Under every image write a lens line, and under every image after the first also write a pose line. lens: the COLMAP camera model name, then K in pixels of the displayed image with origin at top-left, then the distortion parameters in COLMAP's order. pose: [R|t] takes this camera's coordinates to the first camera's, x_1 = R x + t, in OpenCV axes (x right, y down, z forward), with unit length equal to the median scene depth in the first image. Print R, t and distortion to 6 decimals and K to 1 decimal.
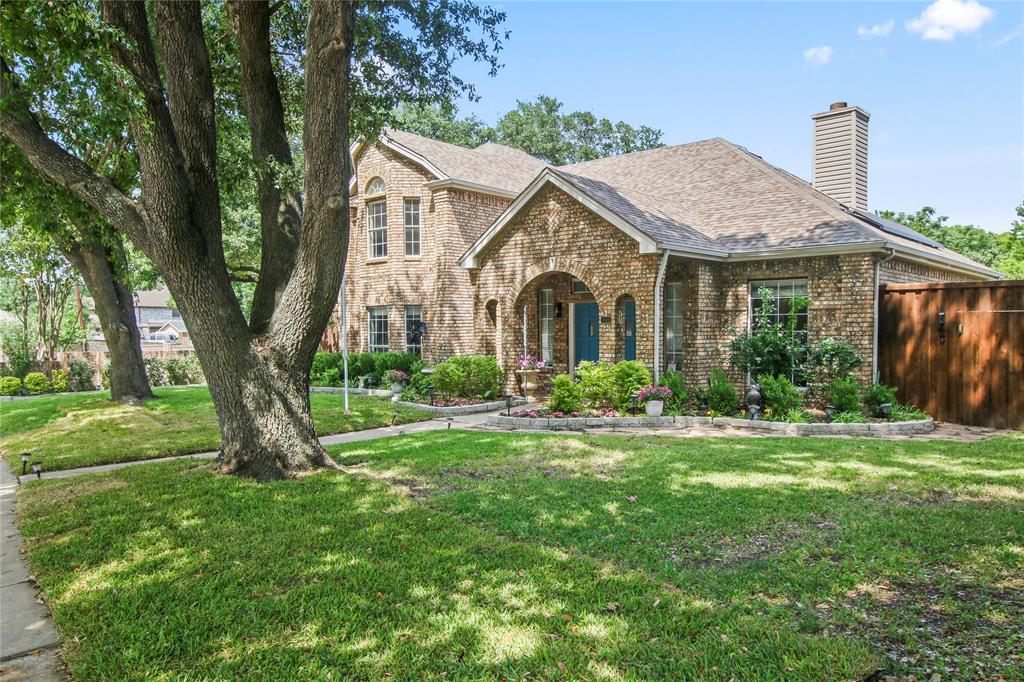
lens RADIAL K [[746.2, 0, 508.9], [0, 746.2, 371.2], [0, 0, 1]] dist [0.002254, 0.000007]
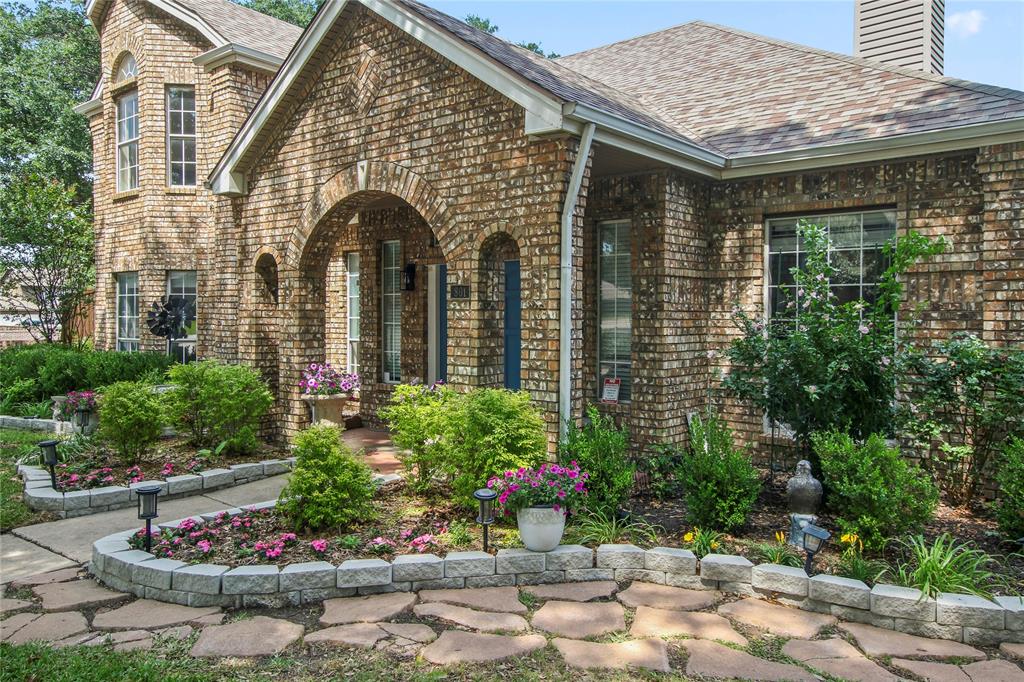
lens RADIAL K [[782.2, 0, 512.0], [0, 782.2, 341.0], [0, 0, 1]] dist [0.012126, 0.002043]
pose [[0.998788, 0.007291, 0.048671, 0.132227], [-0.006081, 0.999670, -0.024964, -0.026234], [-0.048837, 0.024638, 0.998503, 0.503970]]
